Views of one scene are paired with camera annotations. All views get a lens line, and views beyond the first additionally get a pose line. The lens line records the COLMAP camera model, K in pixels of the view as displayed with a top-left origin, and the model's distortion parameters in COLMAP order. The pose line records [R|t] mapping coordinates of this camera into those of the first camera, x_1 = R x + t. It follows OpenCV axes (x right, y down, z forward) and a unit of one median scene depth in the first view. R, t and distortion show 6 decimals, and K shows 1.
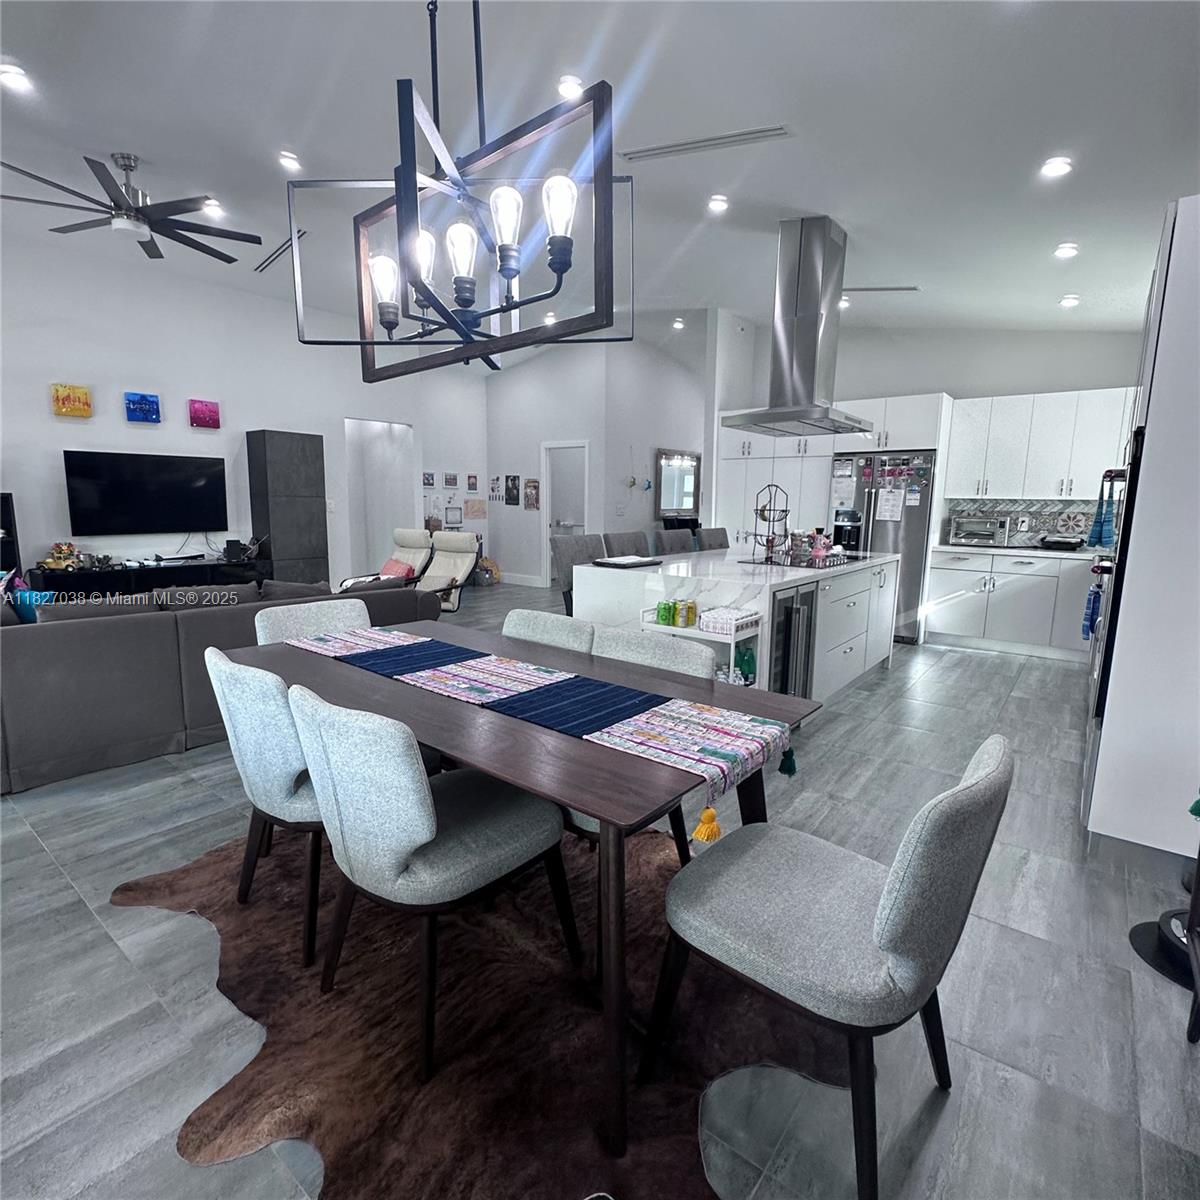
lens RADIAL K [[639.8, 0, 600.0], [0, 639.8, 600.0], [0, 0, 1]] dist [-0.002521, -0.001212]
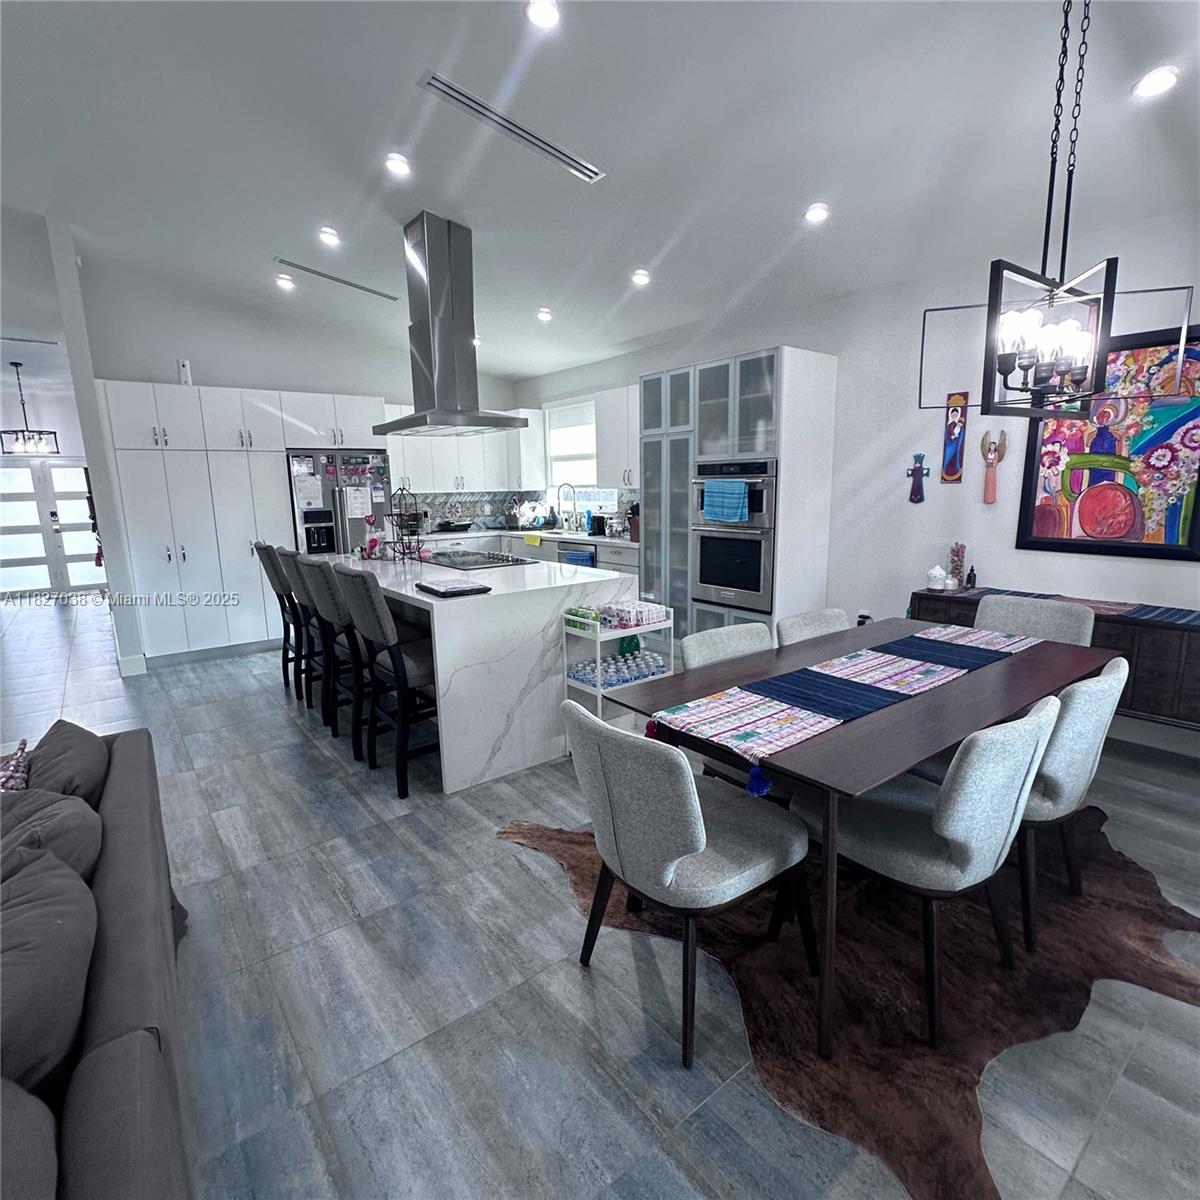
lens RADIAL K [[639.8, 0, 600.0], [0, 639.8, 600.0], [0, 0, 1]] dist [-0.002521, -0.001212]
pose [[0.238445, -0.191247, 0.952139, -1.185054], [0.172127, 0.973219, 0.152375, -0.229650], [-0.955780, 0.127556, 0.264978, 1.016266]]
